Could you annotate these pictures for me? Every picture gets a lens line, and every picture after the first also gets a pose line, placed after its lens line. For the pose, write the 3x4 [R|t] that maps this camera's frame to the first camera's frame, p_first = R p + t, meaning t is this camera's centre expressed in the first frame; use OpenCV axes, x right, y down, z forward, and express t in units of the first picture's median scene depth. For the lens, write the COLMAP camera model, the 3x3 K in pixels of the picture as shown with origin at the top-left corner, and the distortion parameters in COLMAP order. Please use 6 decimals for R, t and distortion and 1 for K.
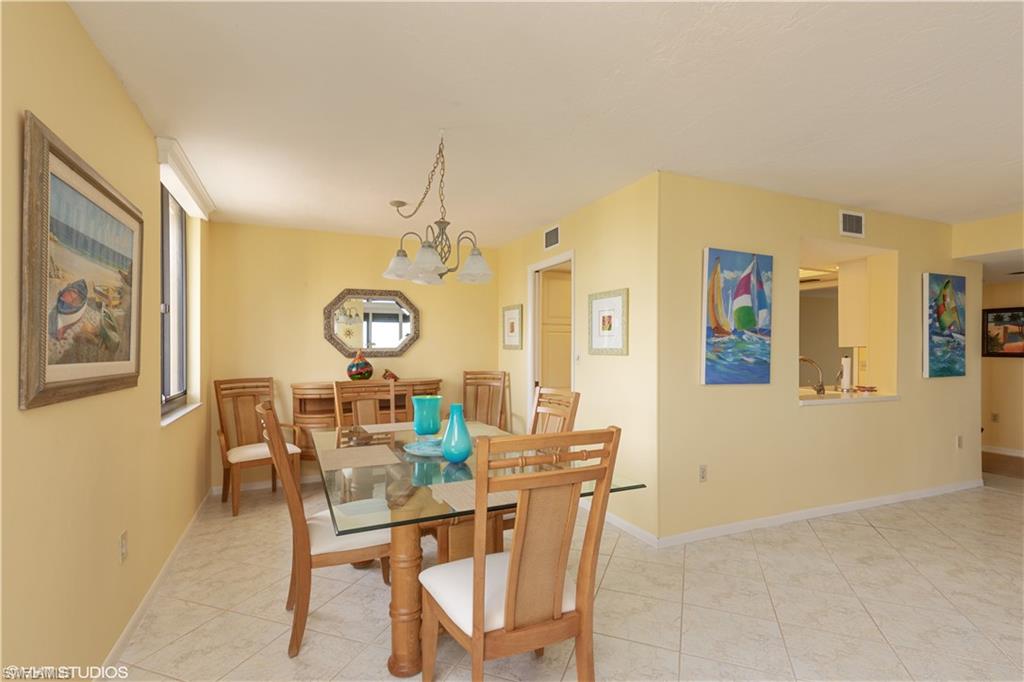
lens RADIAL K [[499.8, 0, 511.5], [0, 499.8, 354.2], [0, 0, 1]] dist [-0.000419, -0.000064]
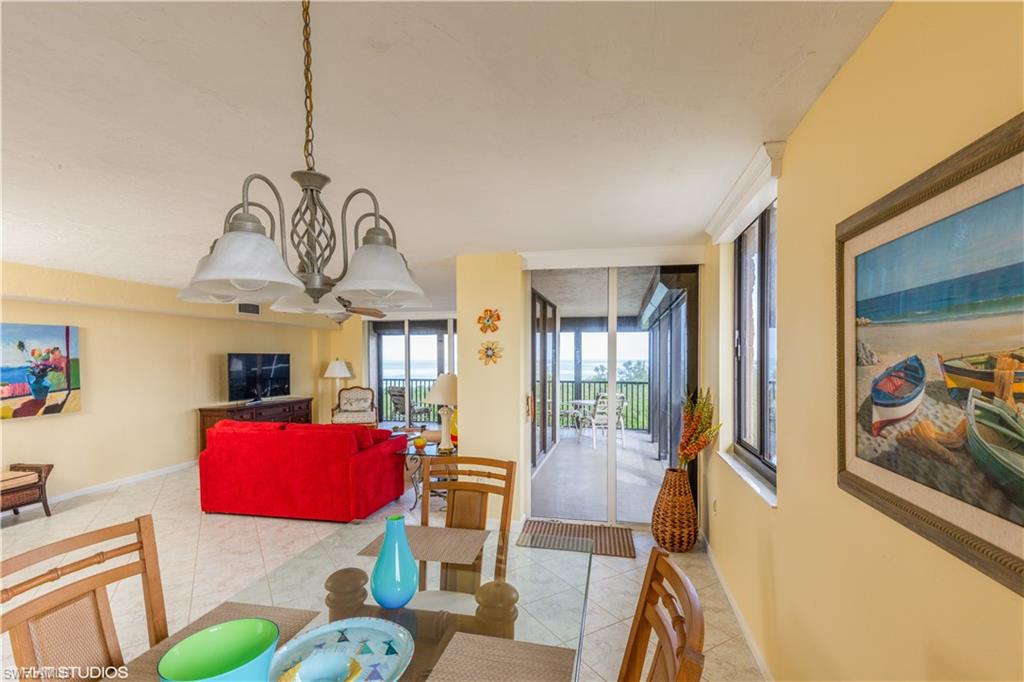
lens RADIAL K [[495.4, 0, 512.0], [0, 495.4, 341.0], [0, 0, 1]] dist [0.000414, 0.000032]
pose [[-0.812156, 0.007988, 0.583386, -0.832640], [-0.006163, 0.999733, -0.022269, -0.156581], [-0.583408, -0.021681, -0.811890, 1.915404]]
